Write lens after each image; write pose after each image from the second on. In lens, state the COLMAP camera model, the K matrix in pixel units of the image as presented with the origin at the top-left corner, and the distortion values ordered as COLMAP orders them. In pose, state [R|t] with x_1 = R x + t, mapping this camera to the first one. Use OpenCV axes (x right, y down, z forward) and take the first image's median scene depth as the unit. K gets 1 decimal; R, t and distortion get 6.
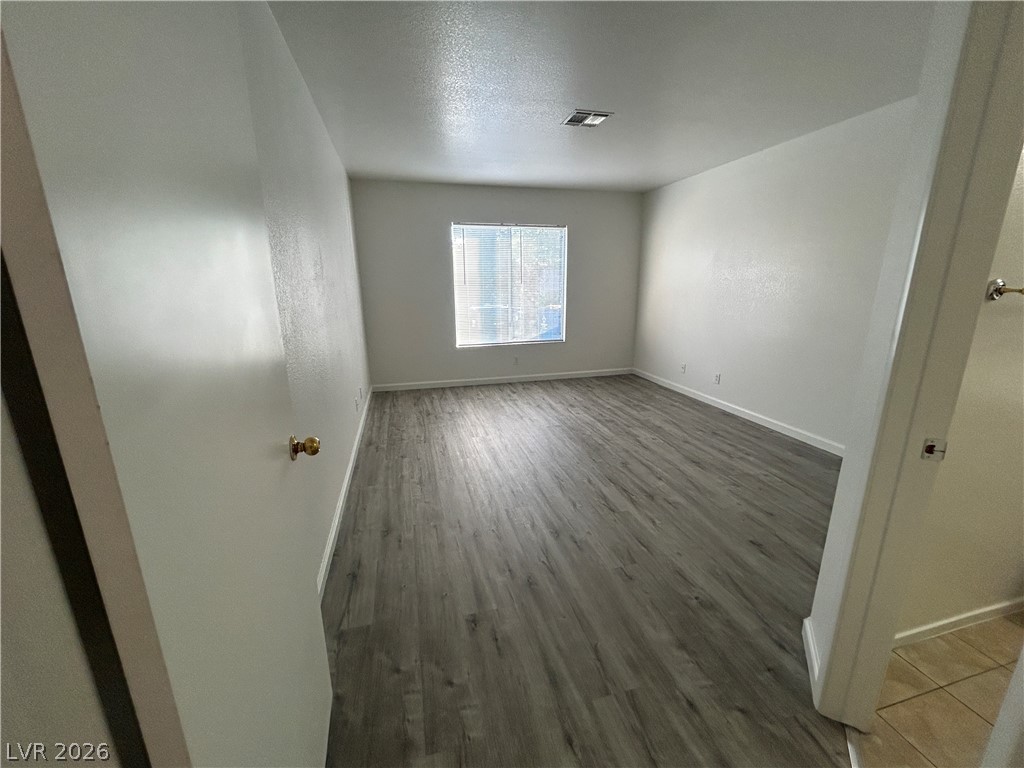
lens RADIAL K [[412.5, 0, 512.5], [0, 412.5, 382.0], [0, 0, 1]] dist [0.000440, 0.000538]
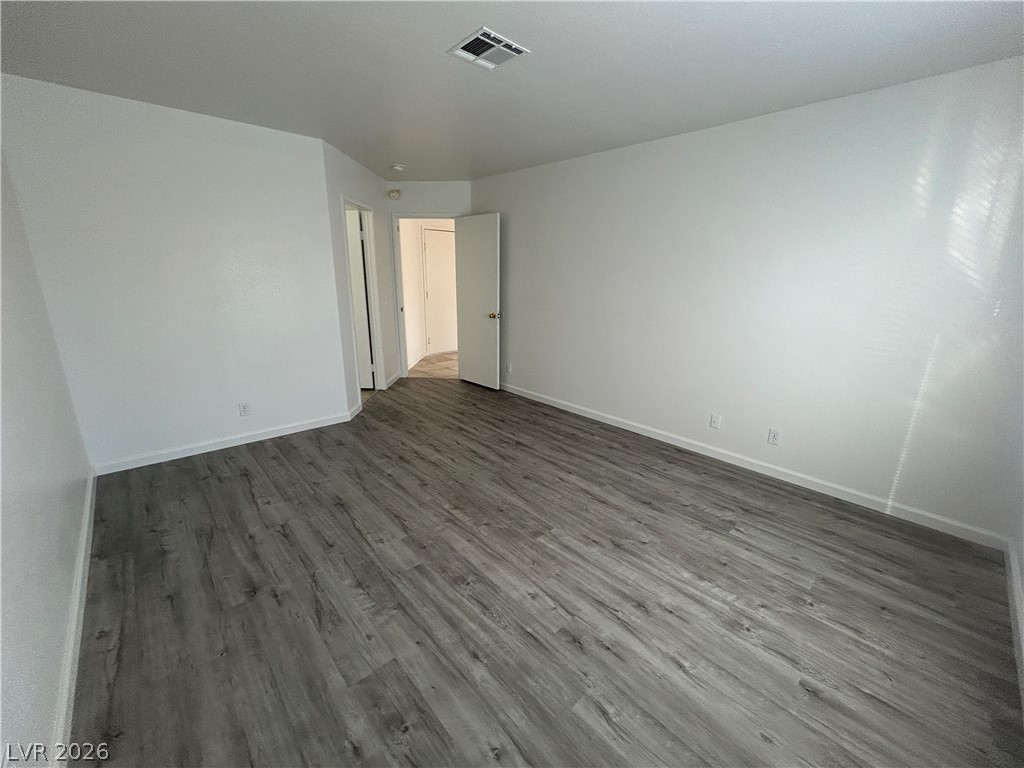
lens RADIAL K [[412.5, 0, 512.2], [0, 412.5, 384.6], [0, 0, 1]] dist [0.000440, 0.000538]
pose [[-0.884971, 0.119301, -0.450104, 0.427850], [-0.118862, 0.876724, 0.466077, -0.395810], [0.450221, 0.465964, -0.761695, 1.489121]]
